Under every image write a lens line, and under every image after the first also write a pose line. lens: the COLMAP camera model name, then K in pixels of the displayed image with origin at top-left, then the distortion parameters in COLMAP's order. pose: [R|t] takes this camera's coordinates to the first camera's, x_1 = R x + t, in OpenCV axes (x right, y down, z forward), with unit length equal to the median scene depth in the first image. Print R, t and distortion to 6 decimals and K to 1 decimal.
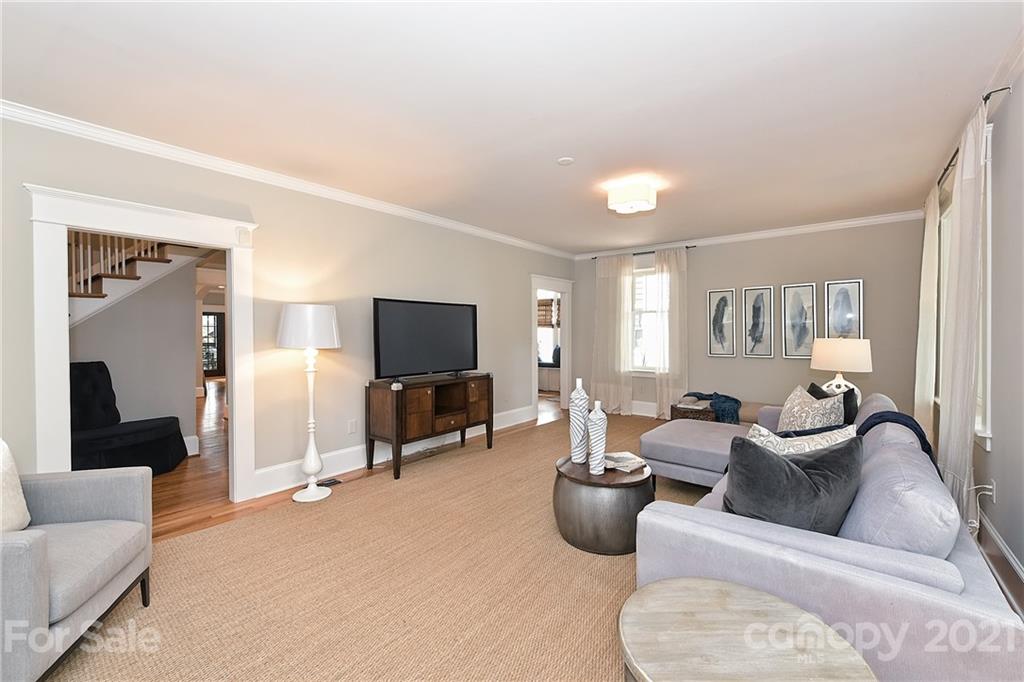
lens RADIAL K [[424.5, 0, 510.1], [0, 424.5, 336.4], [0, 0, 1]] dist [0.000492, -0.001244]
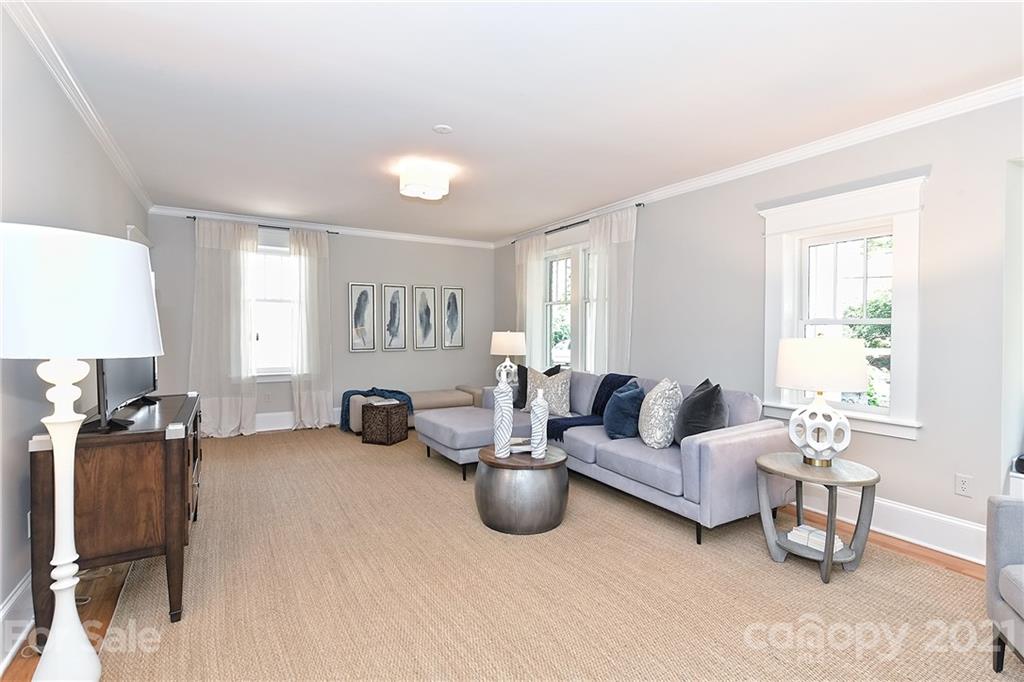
lens RADIAL K [[475.3, 0, 518.9], [0, 475.3, 335.4], [0, 0, 1]] dist [-0.000047, 0.000535]
pose [[0.346599, -0.008846, 0.937972, -0.411759], [0.005032, 0.999959, 0.007571, 0.003882], [-0.938000, 0.002096, 0.346629, 0.284475]]
